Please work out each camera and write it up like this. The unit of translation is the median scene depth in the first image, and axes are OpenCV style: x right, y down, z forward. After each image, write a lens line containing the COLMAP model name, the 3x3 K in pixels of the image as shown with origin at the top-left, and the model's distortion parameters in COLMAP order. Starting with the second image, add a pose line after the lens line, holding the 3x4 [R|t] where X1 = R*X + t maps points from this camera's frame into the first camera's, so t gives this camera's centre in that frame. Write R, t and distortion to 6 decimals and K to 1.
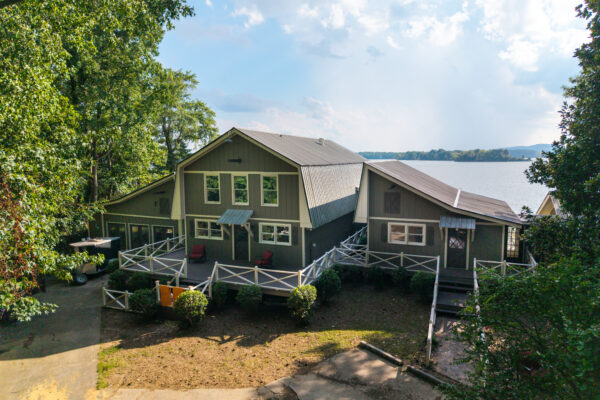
lens RADIAL K [[408.5, 0, 303.8], [0, 408.5, 192.7], [0, 0, 1]] dist [0.058230, -0.069225]
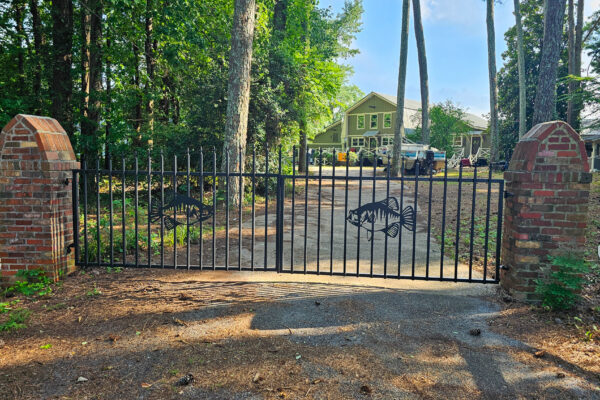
lens RADIAL K [[481.2, 0, 321.9], [0, 481.2, 200.3], [0, 0, 1]] dist [0.033839, -0.007258]
pose [[0.954769, 0.048007, -0.293447, 0.316203], [-0.049854, 0.998756, 0.001185, 0.386437], [0.293139, 0.013498, 0.955975, -1.349562]]
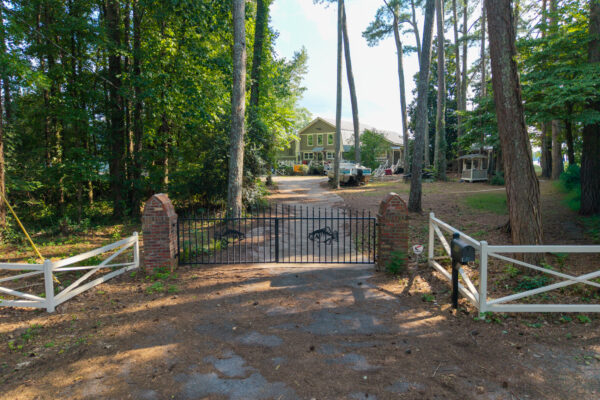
lens RADIAL K [[408.5, 0, 303.8], [0, 408.5, 192.7], [0, 0, 1]] dist [0.058230, -0.069225]
pose [[0.971927, 0.011867, -0.234983, 0.366002], [-0.013399, 0.999898, -0.004925, 0.342537], [0.234901, 0.007935, 0.971987, -1.588000]]
